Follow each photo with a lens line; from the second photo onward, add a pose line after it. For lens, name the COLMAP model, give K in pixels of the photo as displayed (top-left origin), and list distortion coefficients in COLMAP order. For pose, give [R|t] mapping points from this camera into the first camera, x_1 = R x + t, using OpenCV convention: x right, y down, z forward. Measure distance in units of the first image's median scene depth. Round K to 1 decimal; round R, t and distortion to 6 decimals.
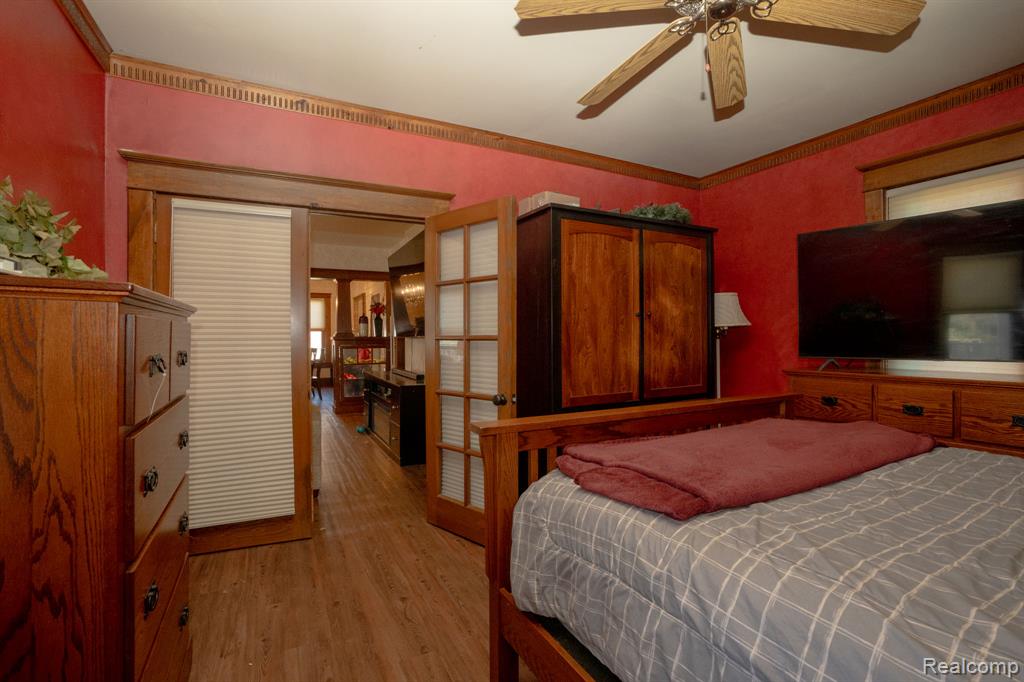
lens RADIAL K [[472.1, 0, 513.6], [0, 472.1, 337.7], [0, 0, 1]] dist [-0.031980, 0.005348]
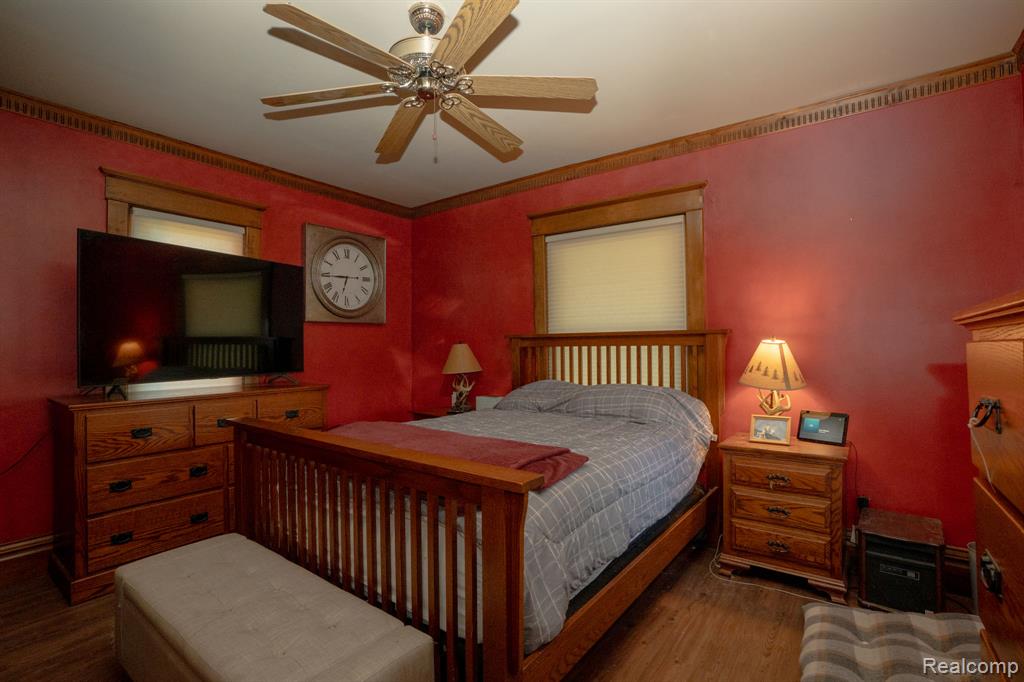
lens RADIAL K [[472.1, 0, 513.7], [0, 472.1, 343.5], [0, 0, 1]] dist [-0.031980, 0.005348]
pose [[-0.438876, 0.017128, 0.898384, -0.429923], [0.012224, 0.999840, -0.013091, -0.013113], [-0.898464, 0.005237, -0.439015, 0.763538]]
